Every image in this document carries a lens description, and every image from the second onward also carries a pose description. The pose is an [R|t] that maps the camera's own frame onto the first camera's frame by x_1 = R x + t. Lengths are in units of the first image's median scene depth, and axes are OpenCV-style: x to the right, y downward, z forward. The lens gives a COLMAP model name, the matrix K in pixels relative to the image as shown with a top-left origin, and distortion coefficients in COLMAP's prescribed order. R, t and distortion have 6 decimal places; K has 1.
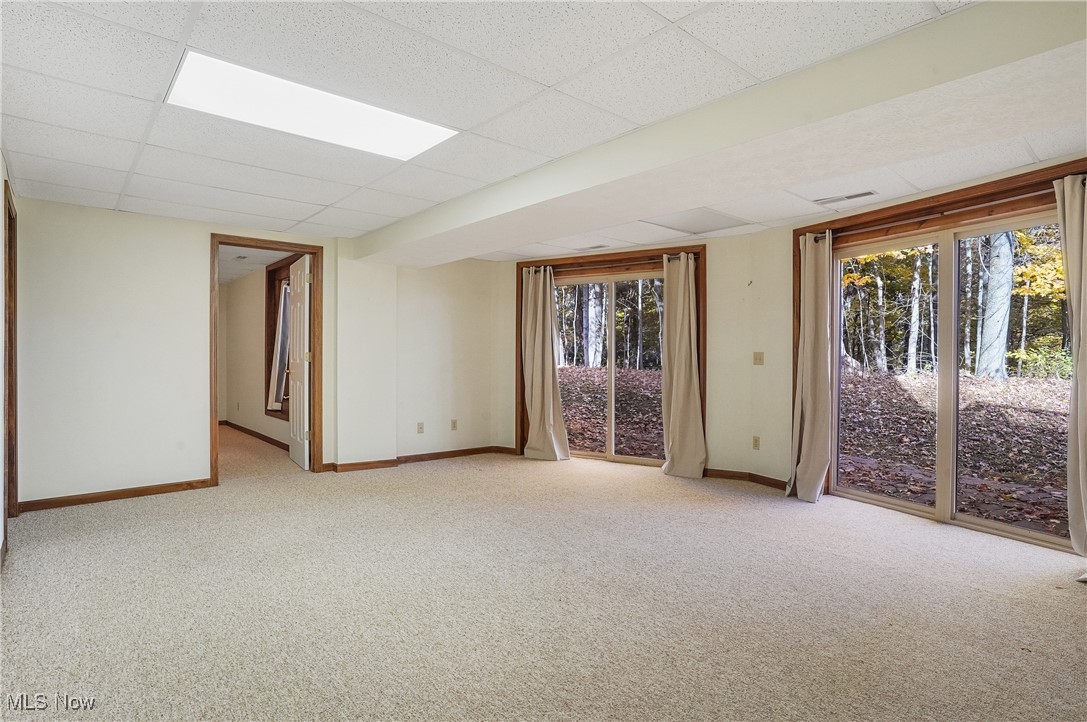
lens RADIAL K [[569.3, 0, 541.6], [0, 569.3, 361.5], [0, 0, 1]] dist [-0.054080, 0.016615]
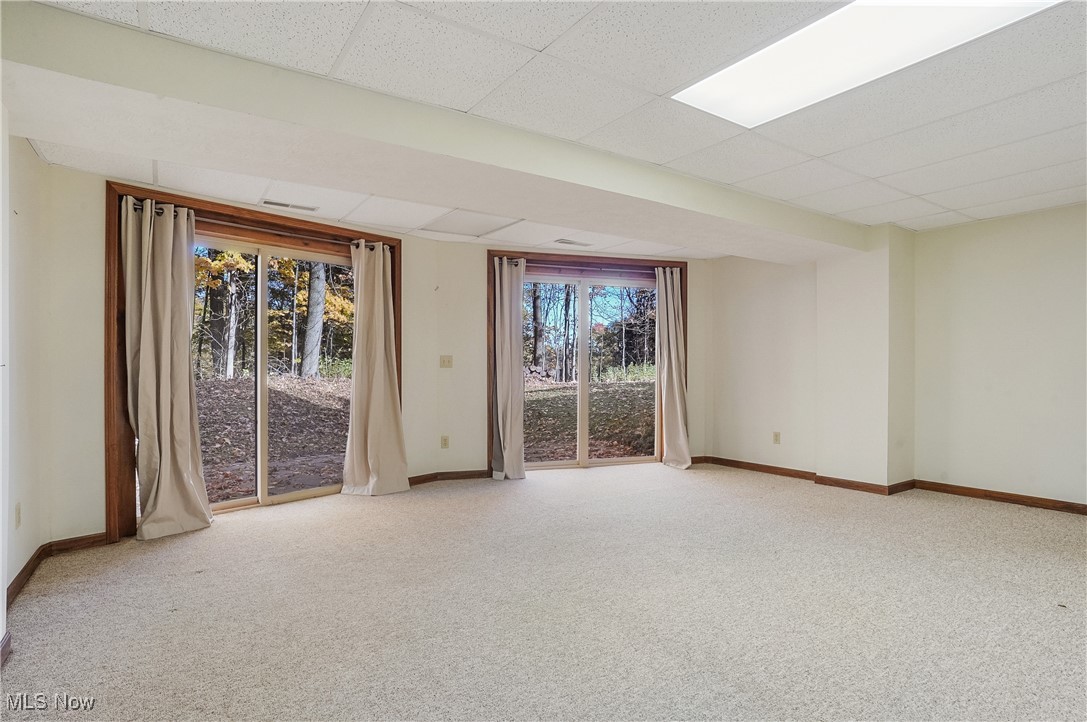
lens RADIAL K [[569.3, 0, 536.0], [0, 569.3, 369.2], [0, 0, 1]] dist [-0.054080, 0.016615]
pose [[0.131491, -0.012113, 0.991243, -0.646210], [0.009574, 0.999894, 0.010948, -0.001319], [-0.991271, 0.008051, 0.131593, 0.693857]]
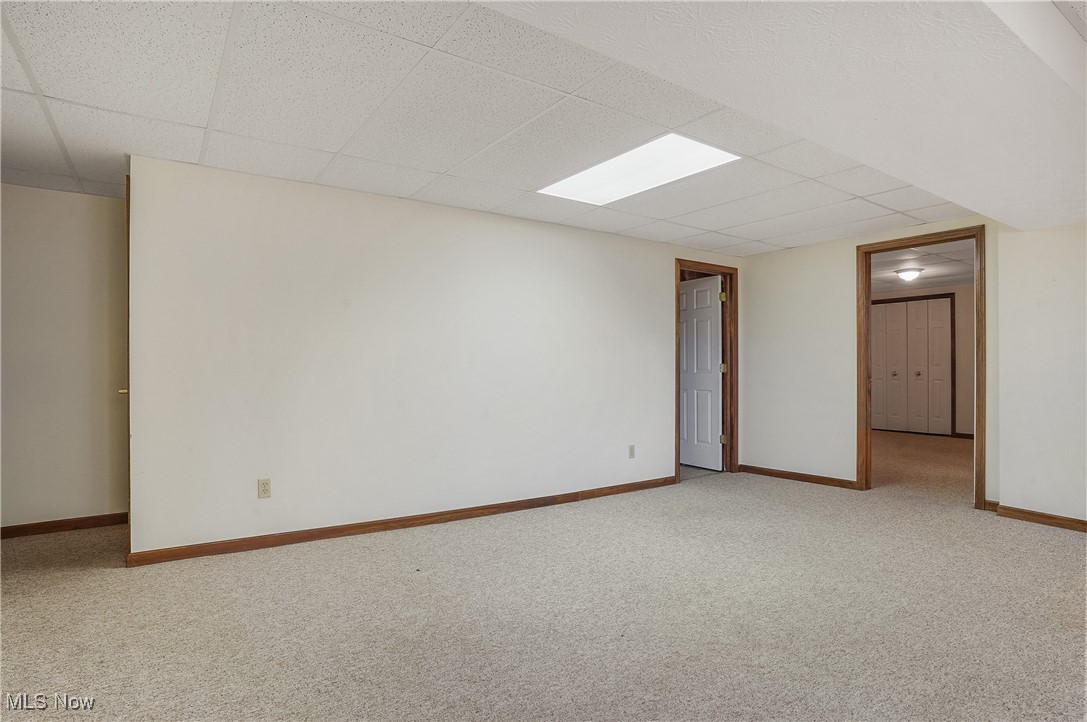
lens RADIAL K [[569.3, 0, 542.1], [0, 569.3, 358.3], [0, 0, 1]] dist [-0.054080, 0.016615]
pose [[-0.106424, -0.017765, -0.994162, 0.474699], [-0.007115, 0.999828, -0.017105, 0.001680], [0.994295, 0.005253, -0.106532, 0.493130]]
